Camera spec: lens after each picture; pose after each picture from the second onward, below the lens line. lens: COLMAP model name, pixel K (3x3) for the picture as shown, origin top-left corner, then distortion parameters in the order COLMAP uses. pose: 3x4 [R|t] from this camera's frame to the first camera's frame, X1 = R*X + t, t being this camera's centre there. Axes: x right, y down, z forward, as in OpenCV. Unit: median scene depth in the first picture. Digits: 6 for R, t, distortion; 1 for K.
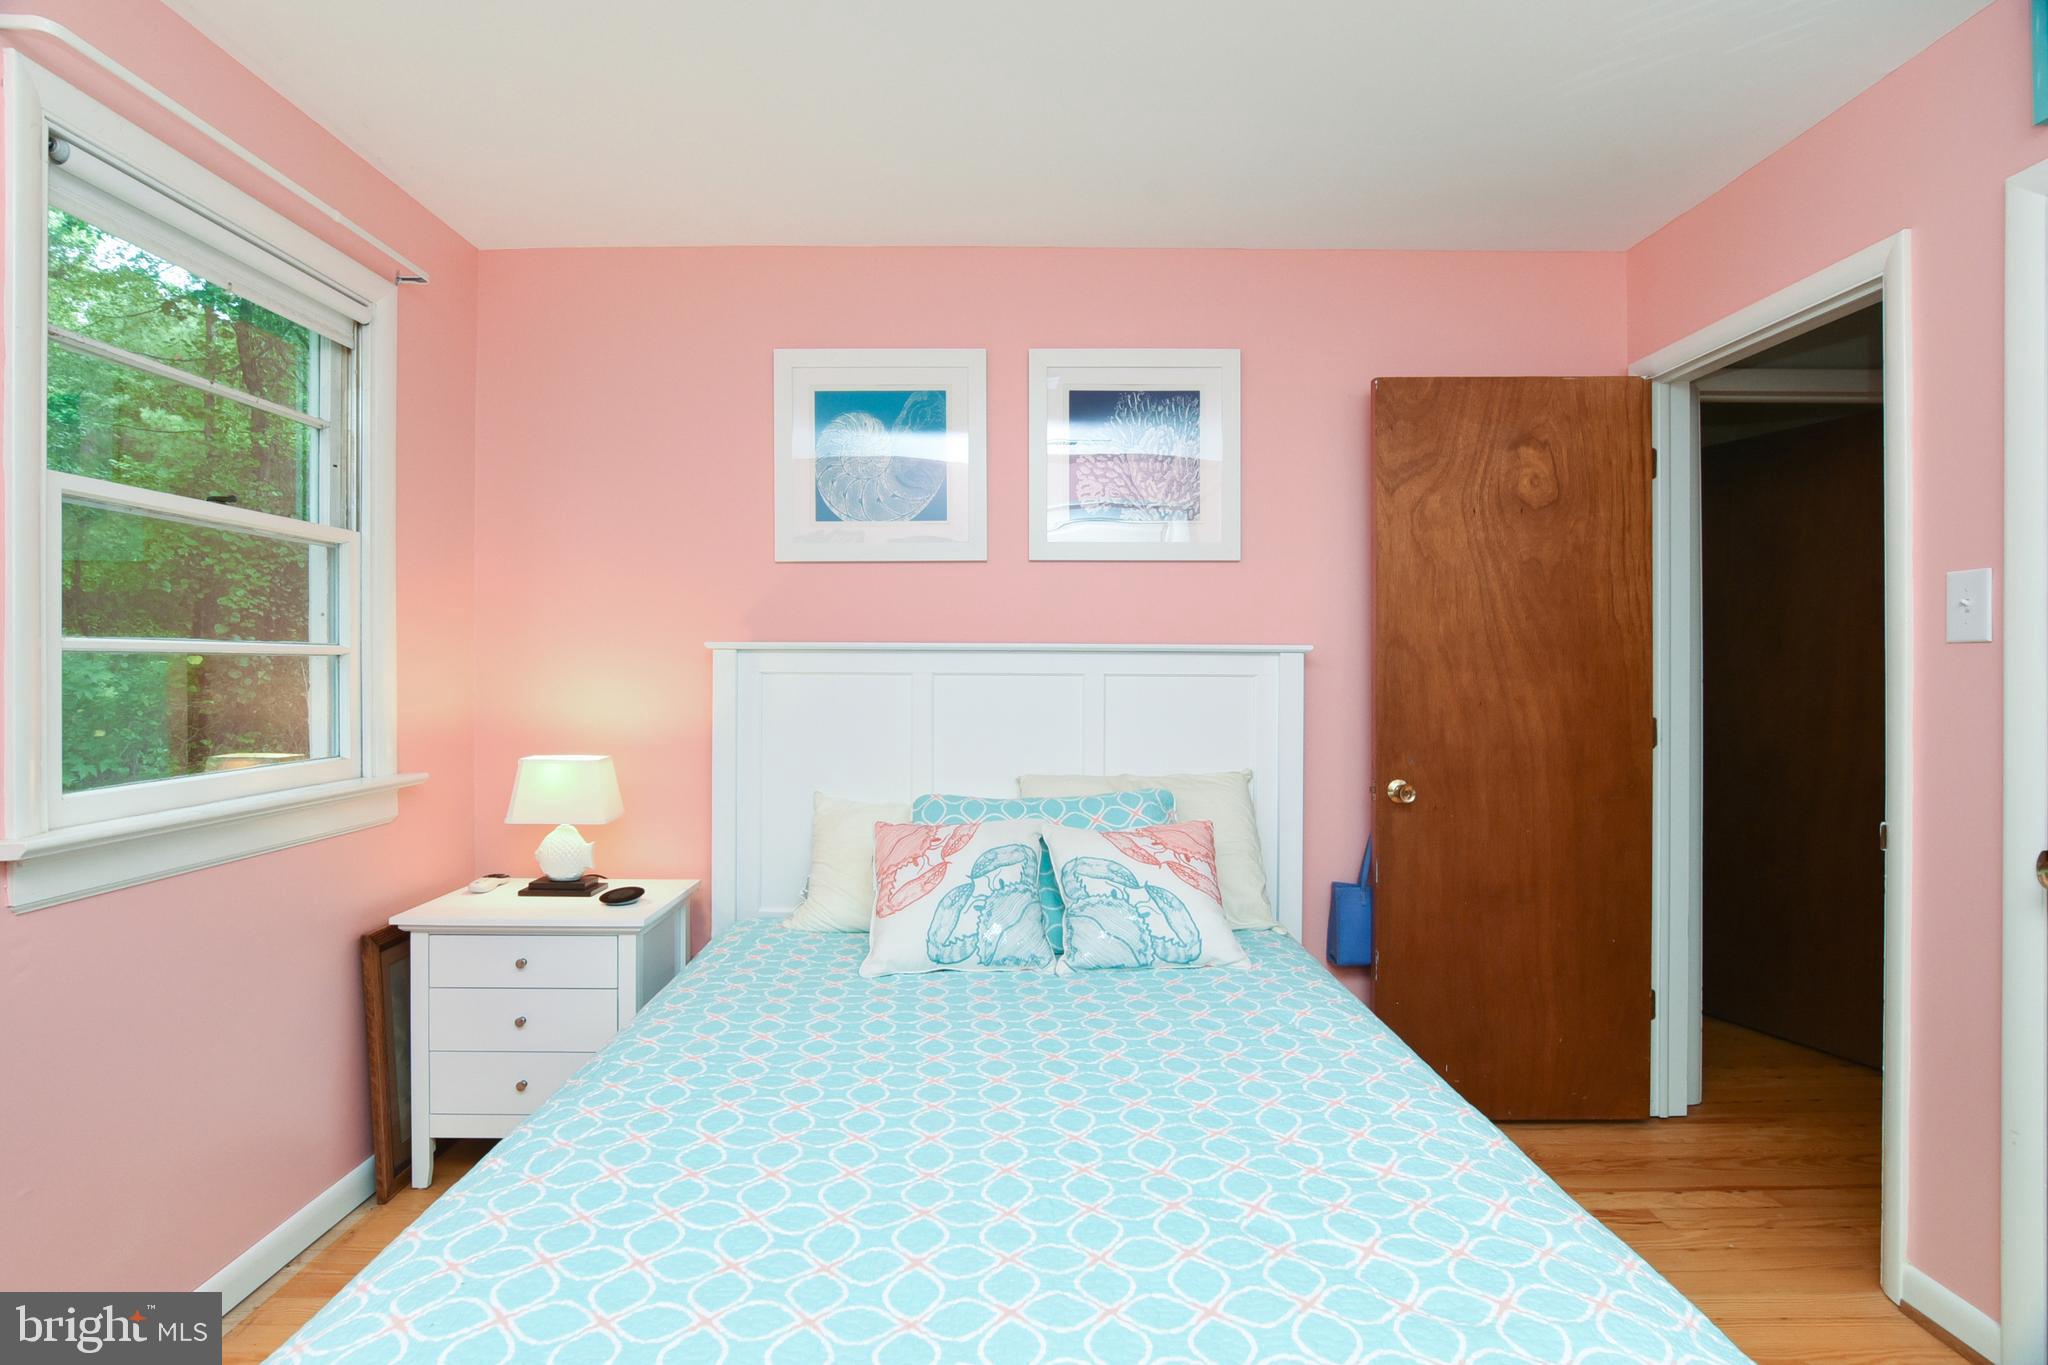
lens RADIAL K [[1010.1, 0, 1010.9], [0, 1010.1, 658.9], [0, 0, 1]] dist [-0.016989, 0.000383]
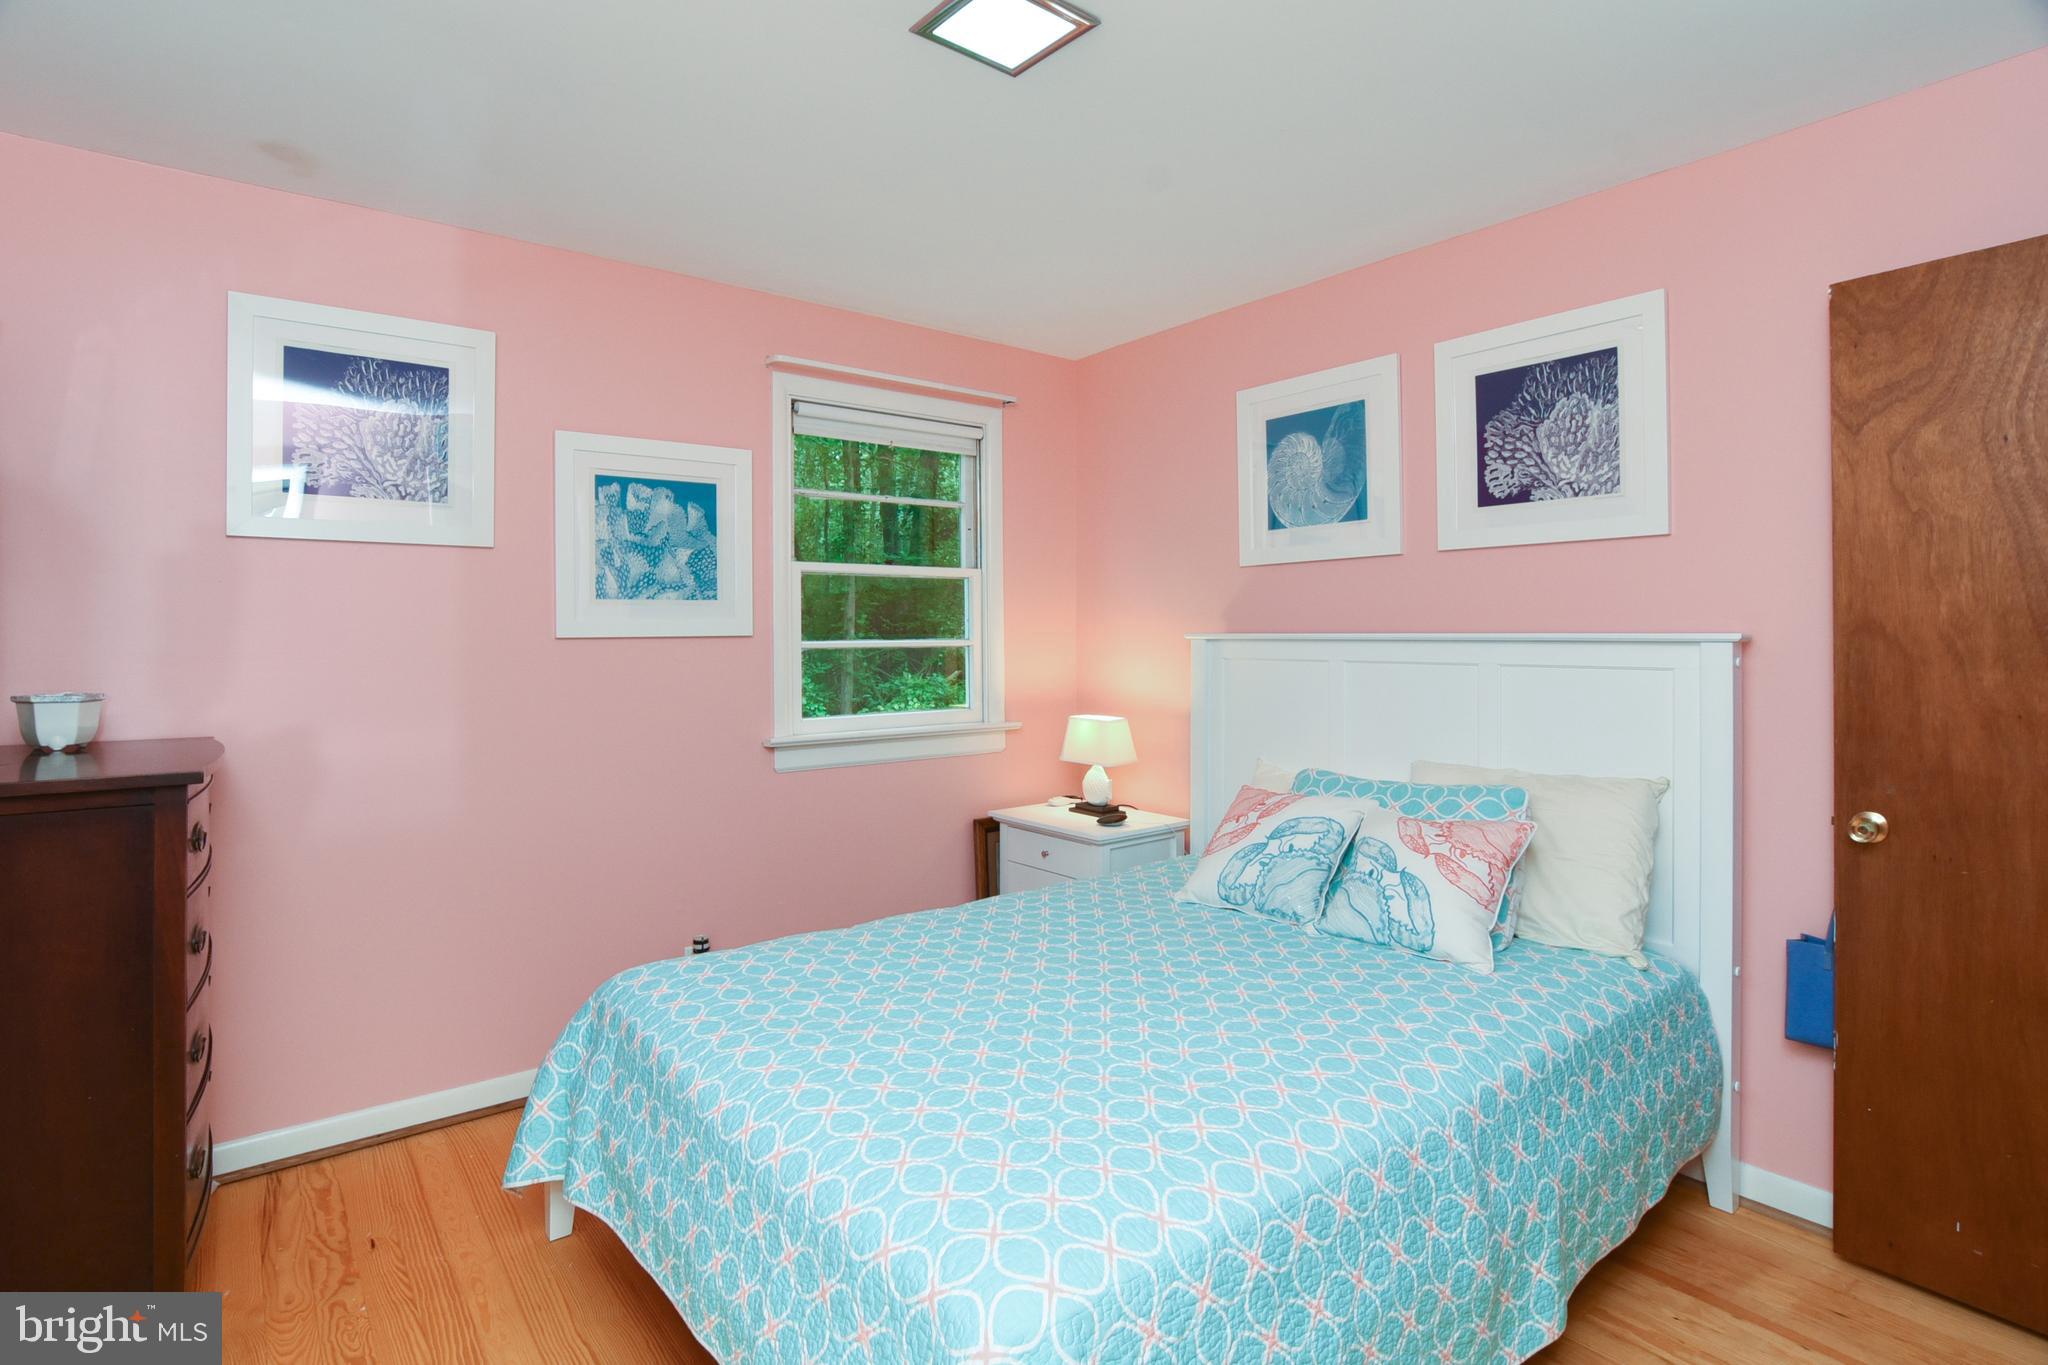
lens RADIAL K [[1026.1, 0, 1020.1], [0, 1026.1, 618.1], [0, 0, 1]] dist [-0.015814, -0.000319]
pose [[0.613339, -0.018409, -0.789605, 0.594552], [0.012422, 0.999830, -0.013662, -0.021721], [0.789722, -0.001429, 0.613463, 0.034460]]
